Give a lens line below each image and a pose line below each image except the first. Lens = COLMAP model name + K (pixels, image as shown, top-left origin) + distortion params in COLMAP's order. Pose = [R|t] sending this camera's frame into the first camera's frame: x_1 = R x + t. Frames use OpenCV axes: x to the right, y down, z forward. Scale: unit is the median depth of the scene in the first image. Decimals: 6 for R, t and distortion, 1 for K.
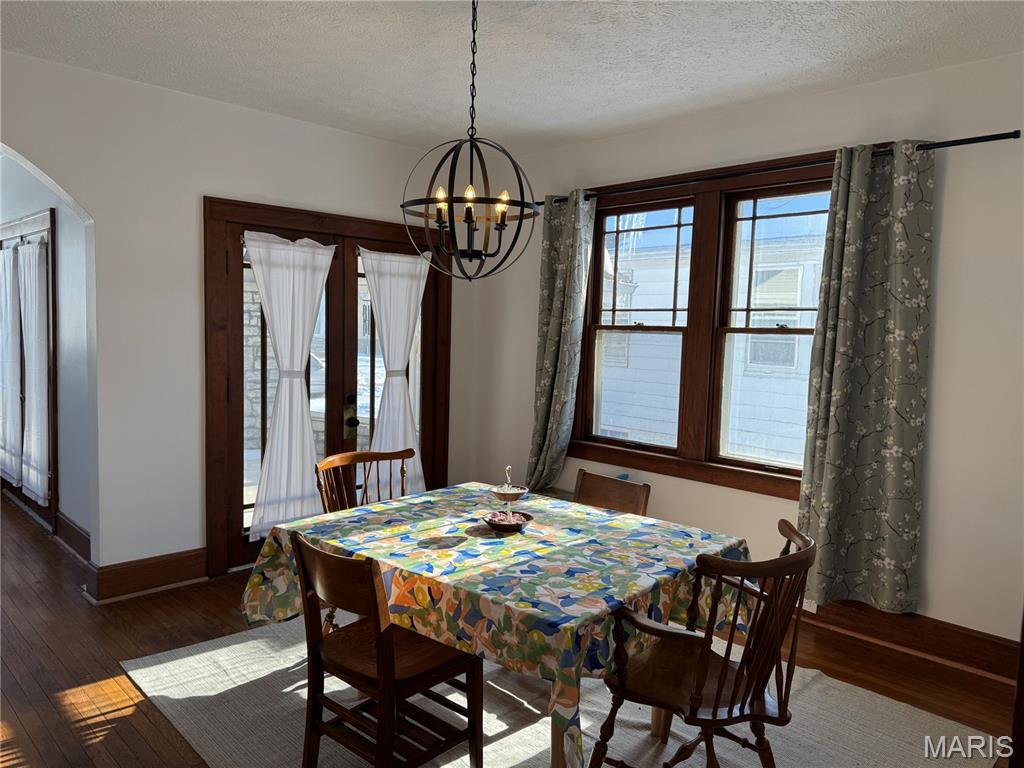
lens RADIAL K [[699.2, 0, 510.8], [0, 699.2, 396.1], [0, 0, 1]] dist [0.056895, -0.000932]
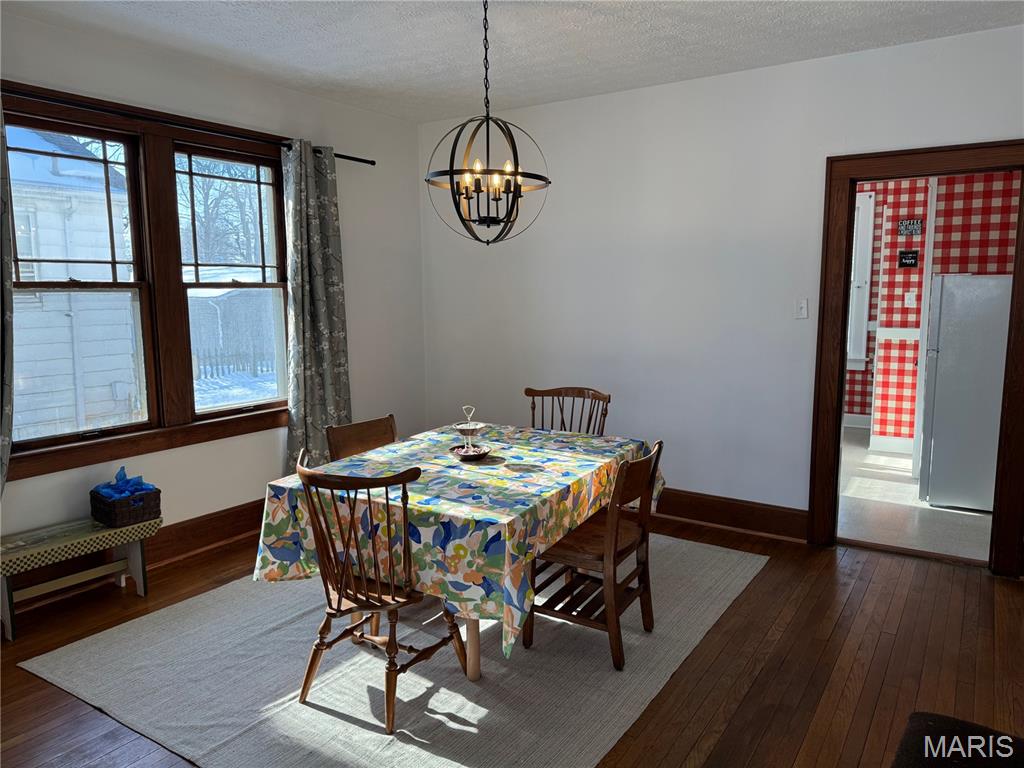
lens RADIAL K [[727.8, 0, 512.0], [0, 727.8, 384.0], [0, 0, 1]] dist [0.040545, -0.003885]
pose [[-0.192449, -0.152344, 0.969409, -0.899406], [0.100731, 0.979590, 0.173941, -0.104661], [-0.976123, 0.131125, -0.173176, 0.862388]]
